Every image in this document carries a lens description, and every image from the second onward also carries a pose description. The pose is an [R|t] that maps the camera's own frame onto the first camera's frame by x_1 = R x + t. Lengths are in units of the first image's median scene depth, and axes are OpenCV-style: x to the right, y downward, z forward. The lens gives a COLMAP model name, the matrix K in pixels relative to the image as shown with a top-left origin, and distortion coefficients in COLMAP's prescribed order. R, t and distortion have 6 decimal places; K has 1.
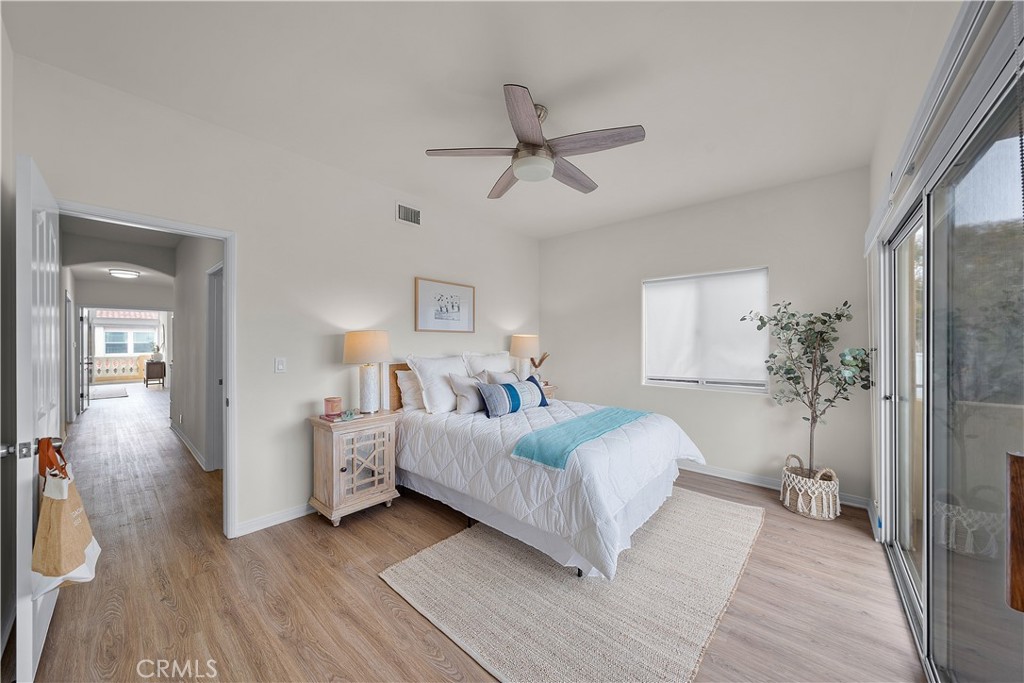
lens RADIAL K [[353.8, 0, 505.9], [0, 353.8, 342.2], [0, 0, 1]] dist [-0.006870, 0.001314]
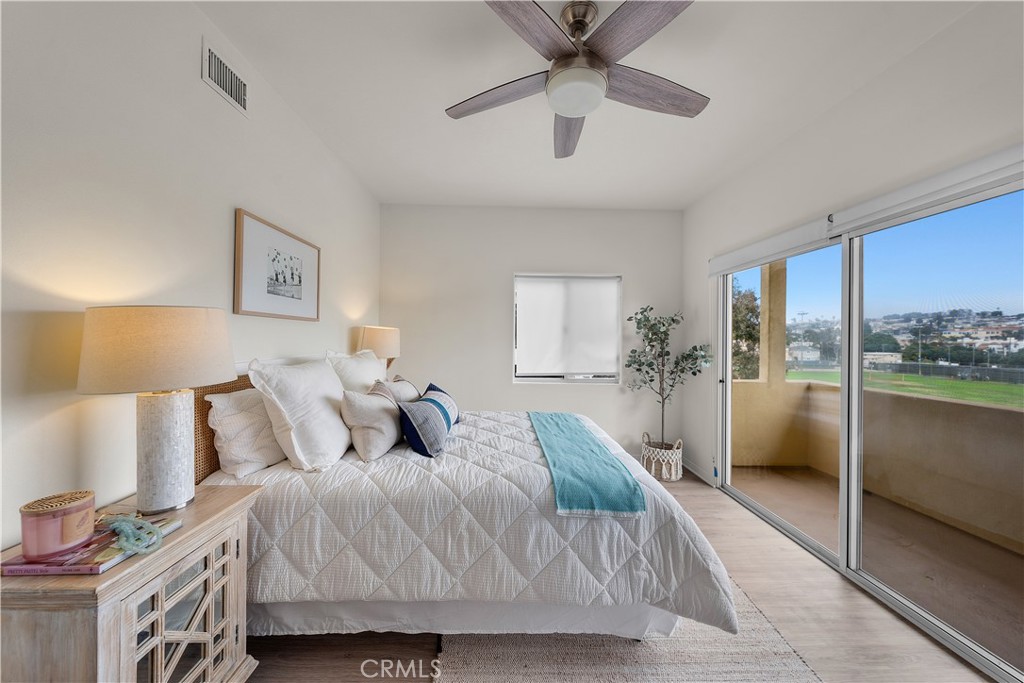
lens RADIAL K [[353.8, 0, 508.5], [0, 353.8, 336.4], [0, 0, 1]] dist [-0.006870, 0.001314]
pose [[0.737168, 0.011278, 0.675616, -0.378157], [-0.012427, 0.999918, -0.003132, -0.002210], [-0.675596, -0.006087, 0.737247, 0.439244]]
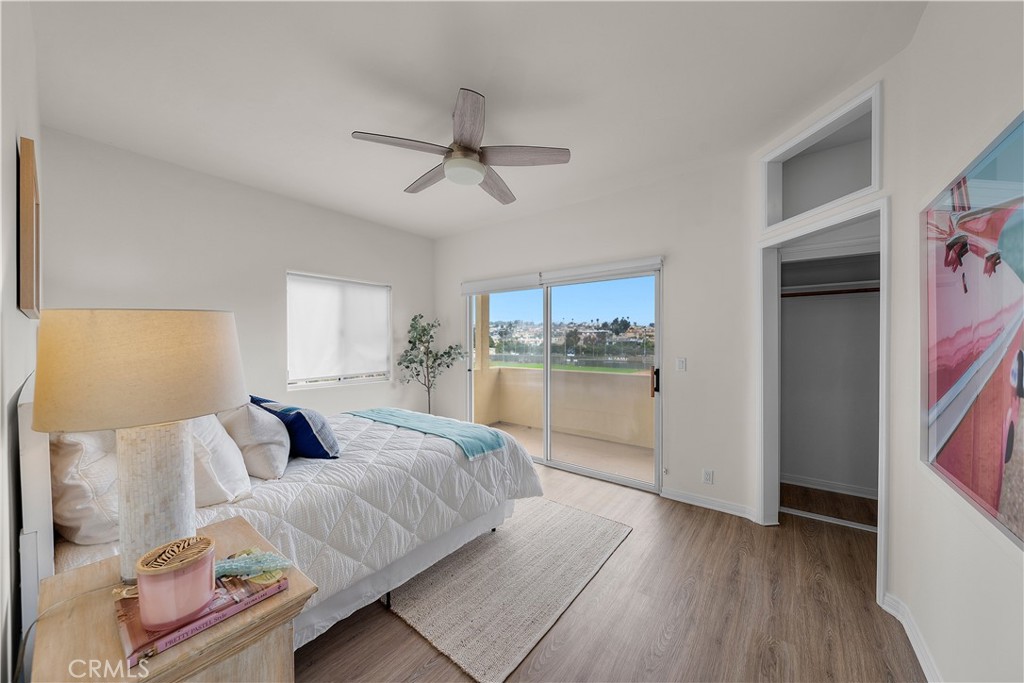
lens RADIAL K [[353.8, 0, 510.5], [0, 353.8, 342.8], [0, 0, 1]] dist [-0.006870, 0.001314]
pose [[-0.060094, -0.005731, 0.998176, -0.728136], [-0.001484, 0.999983, 0.005652, -0.004859], [-0.998192, -0.001142, -0.060101, 0.716820]]
